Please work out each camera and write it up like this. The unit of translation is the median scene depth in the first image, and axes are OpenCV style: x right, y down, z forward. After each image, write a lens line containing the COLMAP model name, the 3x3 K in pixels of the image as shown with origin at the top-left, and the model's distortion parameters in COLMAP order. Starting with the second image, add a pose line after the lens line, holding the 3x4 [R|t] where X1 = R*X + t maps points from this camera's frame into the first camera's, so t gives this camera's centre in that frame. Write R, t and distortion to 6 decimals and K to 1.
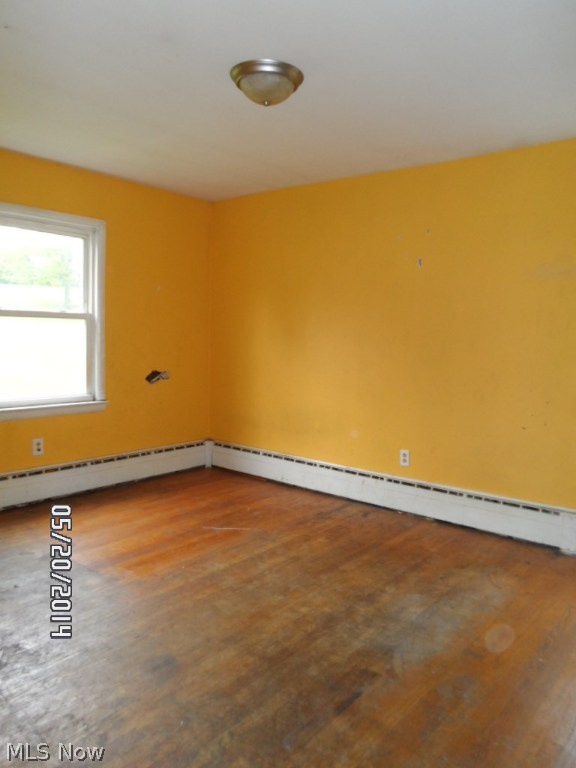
lens RADIAL K [[587.2, 0, 288.0], [0, 587.2, 384.0], [0, 0, 1]] dist [-0.095561, 0.136562]
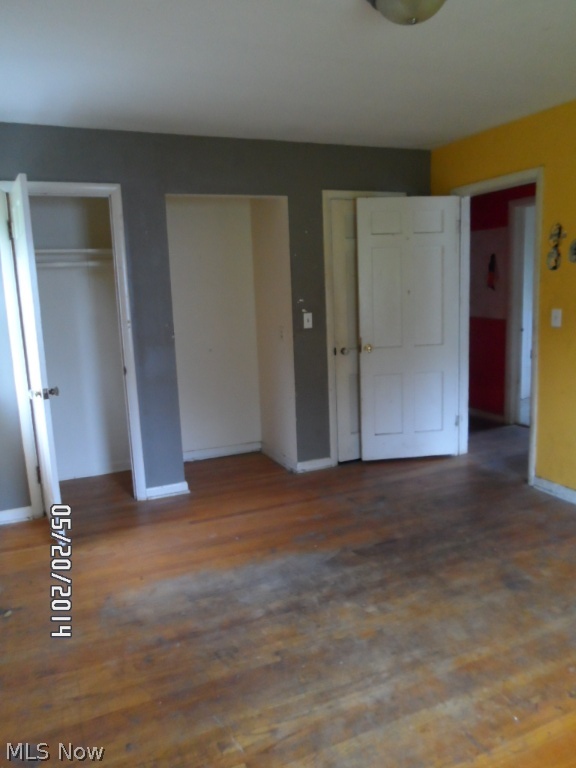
lens RADIAL K [[587.2, 0, 288.0], [0, 587.2, 384.0], [0, 0, 1]] dist [-0.095561, 0.136562]
pose [[-0.896373, -0.060935, 0.439093, -0.239682], [0.059889, 0.964782, 0.256144, -0.211516], [-0.439237, 0.255897, -0.861155, 1.746545]]
